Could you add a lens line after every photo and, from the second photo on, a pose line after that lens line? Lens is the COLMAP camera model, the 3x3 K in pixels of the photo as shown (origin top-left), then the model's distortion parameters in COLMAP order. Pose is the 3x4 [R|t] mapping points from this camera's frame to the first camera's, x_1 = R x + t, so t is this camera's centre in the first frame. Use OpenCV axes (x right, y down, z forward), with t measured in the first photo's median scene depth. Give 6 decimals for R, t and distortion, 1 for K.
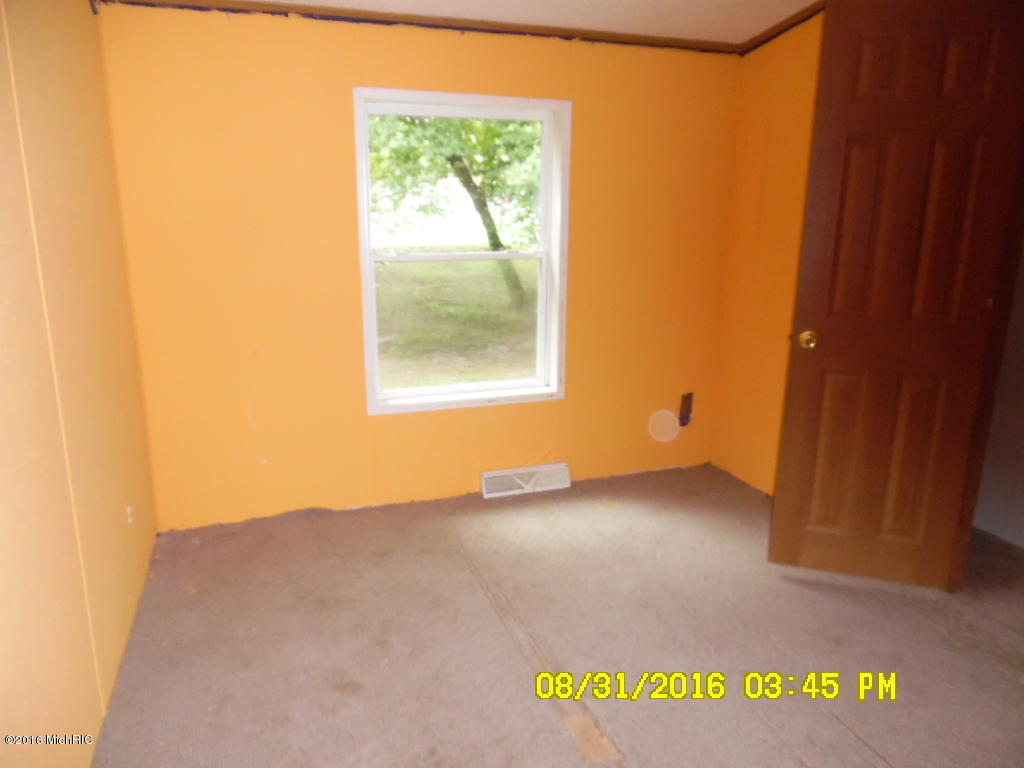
lens RADIAL K [[735.0, 0, 512.0], [0, 735.0, 384.0], [0, 0, 1]] dist [0.063035, 0.000255]
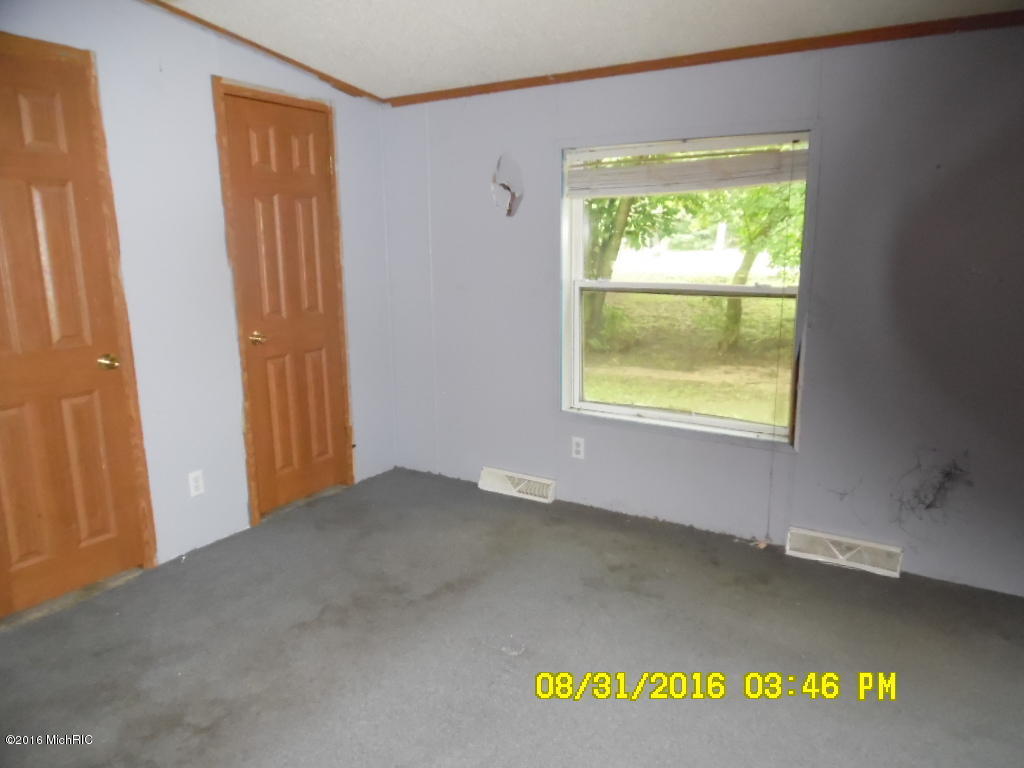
lens RADIAL K [[735.0, 0, 512.0], [0, 735.0, 384.0], [0, 0, 1]] dist [0.063035, 0.000255]
pose [[0.635561, 0.139301, -0.759380, 0.502205], [-0.169294, 0.984795, 0.038962, -0.037493], [0.753261, 0.103796, 0.649480, 0.145575]]
